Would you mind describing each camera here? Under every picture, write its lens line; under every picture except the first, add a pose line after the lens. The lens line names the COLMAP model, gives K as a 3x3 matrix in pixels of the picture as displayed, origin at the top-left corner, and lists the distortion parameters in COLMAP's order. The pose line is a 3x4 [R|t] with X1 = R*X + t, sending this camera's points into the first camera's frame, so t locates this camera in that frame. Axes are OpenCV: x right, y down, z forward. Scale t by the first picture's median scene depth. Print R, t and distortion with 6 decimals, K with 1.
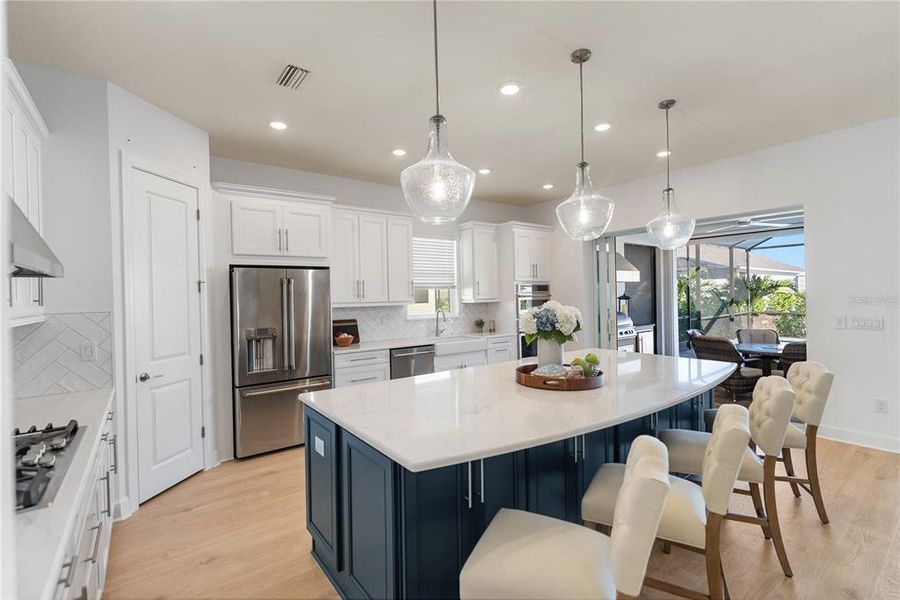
lens RADIAL K [[413.1, 0, 450.0], [0, 413.1, 300.0], [0, 0, 1]] dist [-0.002229, -0.000343]
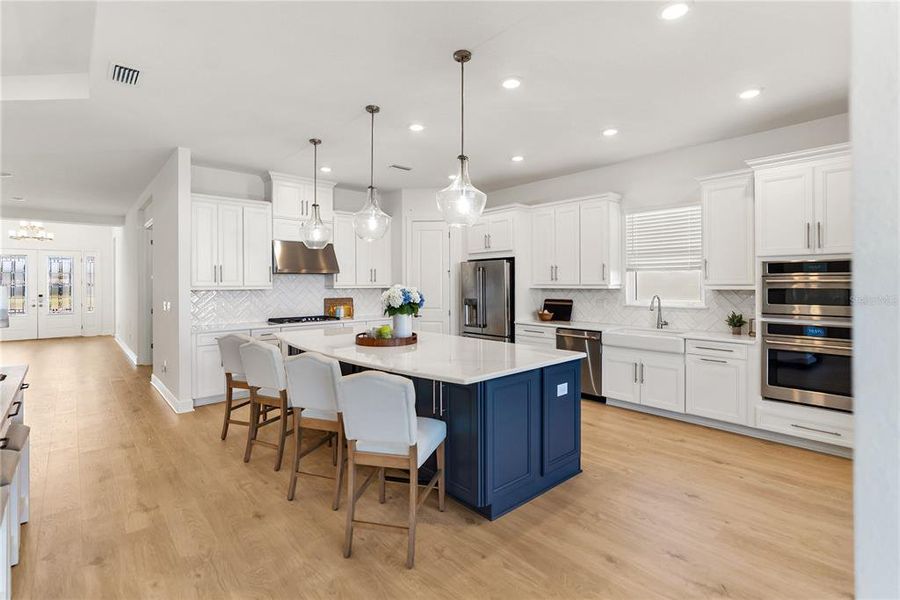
lens RADIAL K [[422.7, 0, 446.4], [0, 422.7, 282.8], [0, 0, 1]] dist [-0.004362, -0.000082]
pose [[0.072535, 0.017263, -0.997216, 0.818295], [-0.007691, 0.999830, 0.016748, -0.014655], [0.997336, 0.006454, 0.072655, 0.535956]]
